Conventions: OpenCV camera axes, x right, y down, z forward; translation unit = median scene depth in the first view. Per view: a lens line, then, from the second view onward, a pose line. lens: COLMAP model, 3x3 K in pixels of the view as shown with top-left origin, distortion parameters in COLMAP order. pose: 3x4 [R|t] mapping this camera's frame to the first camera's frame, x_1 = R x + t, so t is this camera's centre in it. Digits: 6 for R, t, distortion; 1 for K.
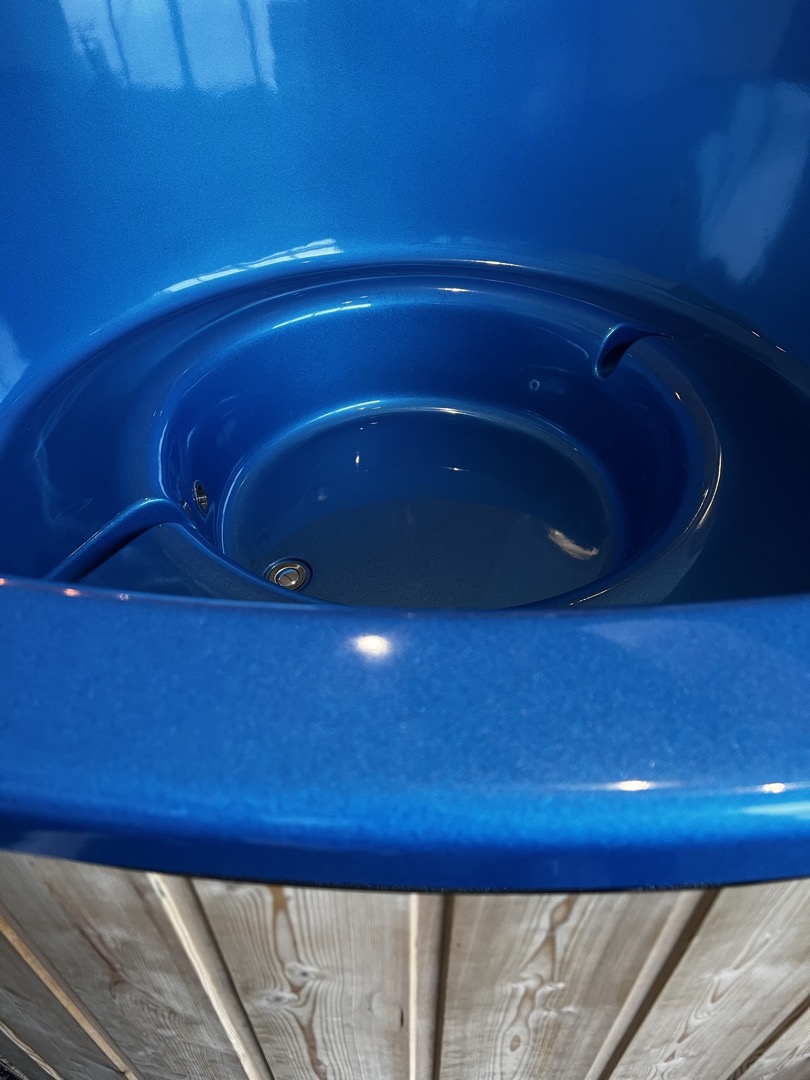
lens RADIAL K [[797.9, 0, 380.1], [0, 797.9, 543.8], [0, 0, 1]] dist [0.012203, -0.035111]
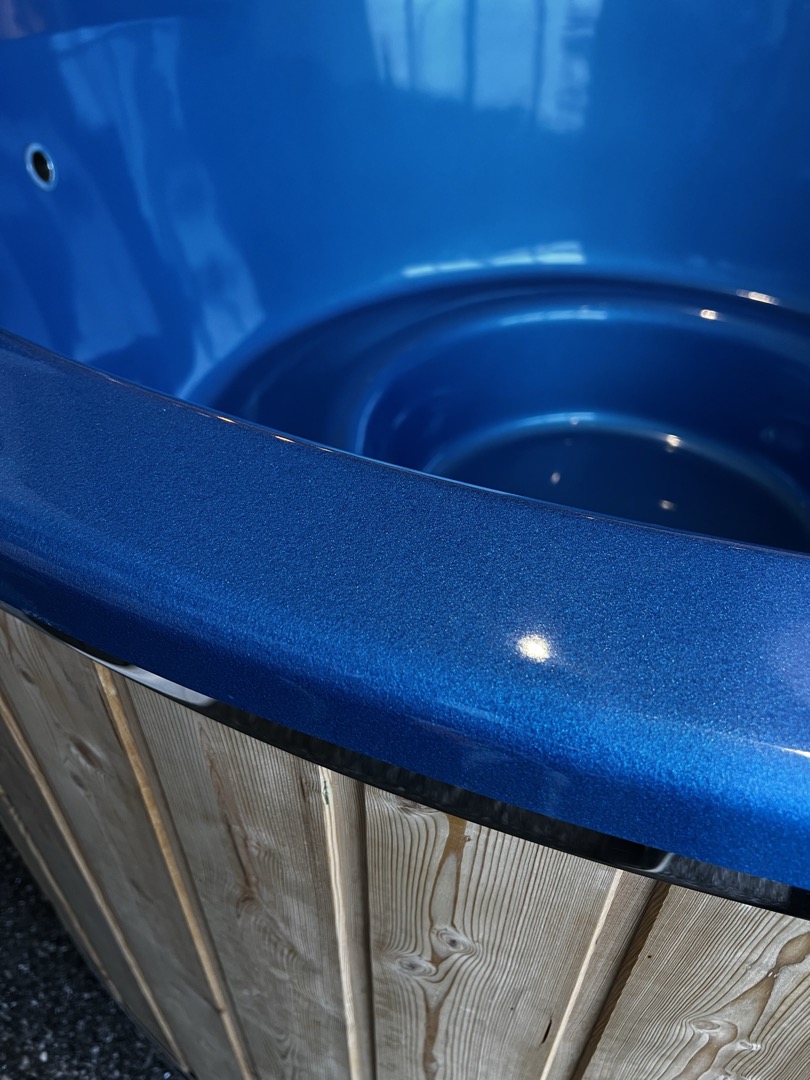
lens RADIAL K [[797.9, 0, 384.7], [0, 797.9, 545.7], [0, 0, 1]] dist [0.012203, -0.035111]
pose [[0.959982, 0.195619, -0.200419, -0.070081], [-0.202851, 0.979079, -0.015998, 0.130321], [0.193097, 0.056013, 0.979580, 0.095461]]
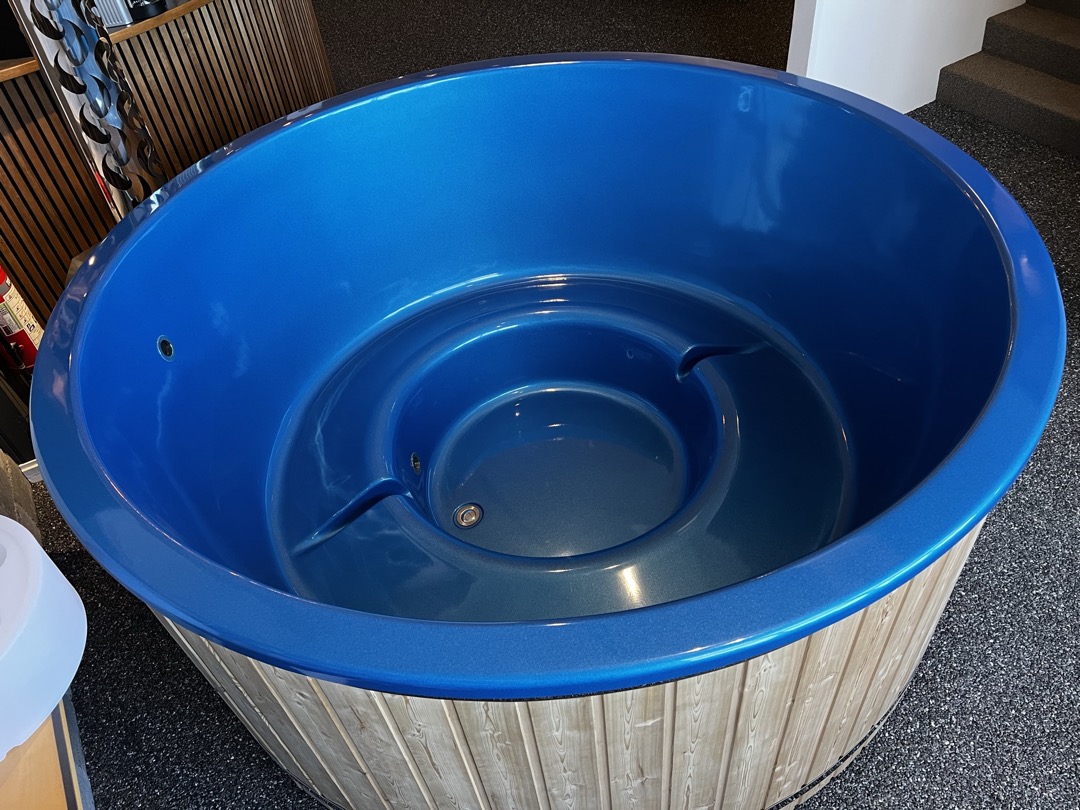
lens RADIAL K [[797.9, 0, 532.8], [0, 797.9, 403.8], [0, 0, 1]] dist [0.012203, -0.035111]
pose [[0.993468, 0.006813, -0.113905, 0.641912], [-0.004219, 0.999727, 0.023000, -0.738658], [0.114030, -0.022369, 0.993225, -1.886589]]
